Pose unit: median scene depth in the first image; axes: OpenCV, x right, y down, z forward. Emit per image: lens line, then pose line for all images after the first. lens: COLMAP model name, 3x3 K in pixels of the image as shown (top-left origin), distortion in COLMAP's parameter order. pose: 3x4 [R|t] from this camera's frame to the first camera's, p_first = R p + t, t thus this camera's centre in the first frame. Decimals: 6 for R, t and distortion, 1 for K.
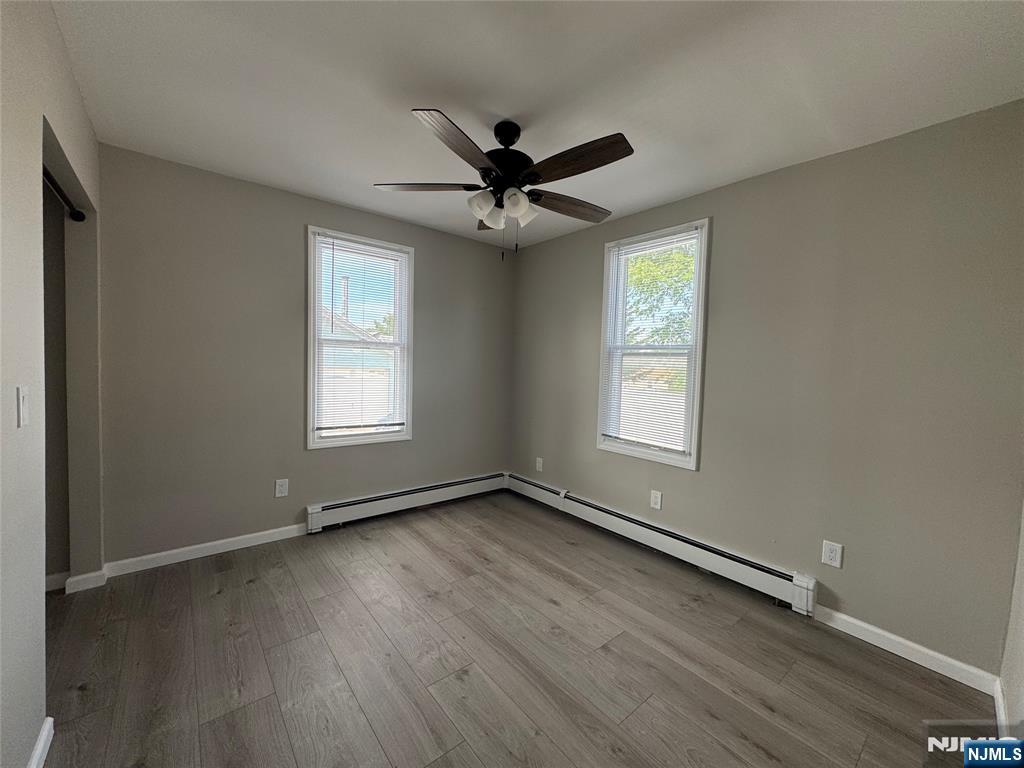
lens RADIAL K [[411.9, 0, 512.2], [0, 411.9, 382.8], [0, 0, 1]] dist [-0.000950, 0.000040]
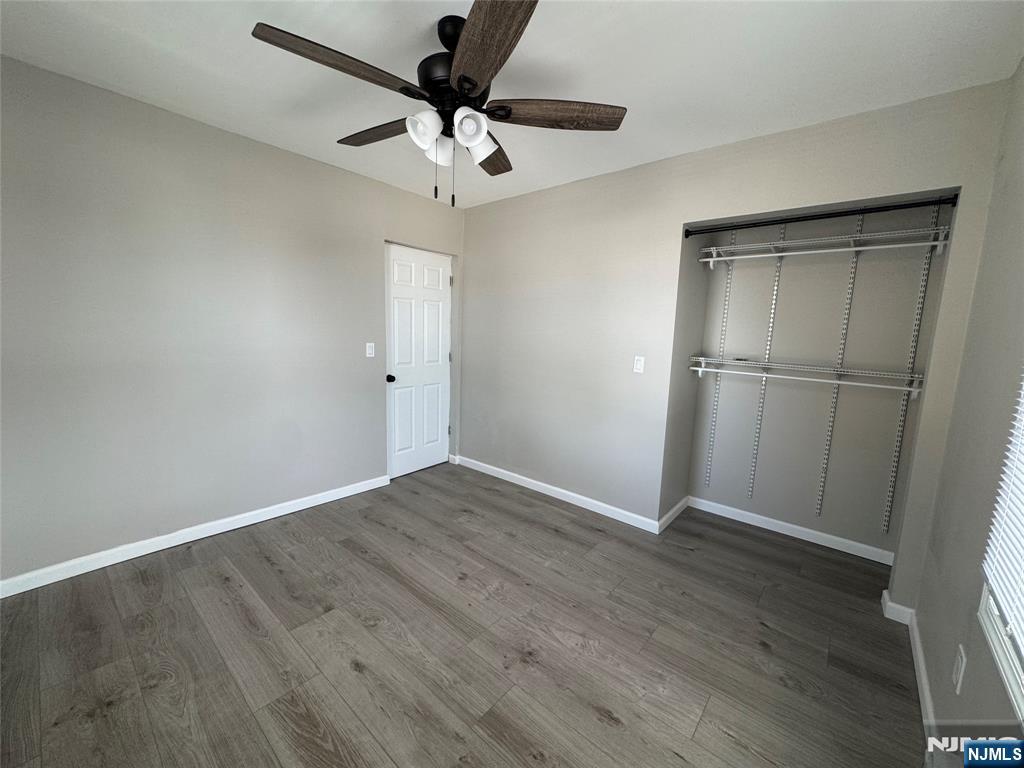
lens RADIAL K [[411.9, 0, 513.7], [0, 411.9, 386.1], [0, 0, 1]] dist [-0.000950, 0.000040]
pose [[-0.981981, -0.048250, -0.182714, -0.008795], [-0.081225, 0.980755, 0.177545, -0.095186], [0.170631, 0.189187, -0.967002, 1.647043]]
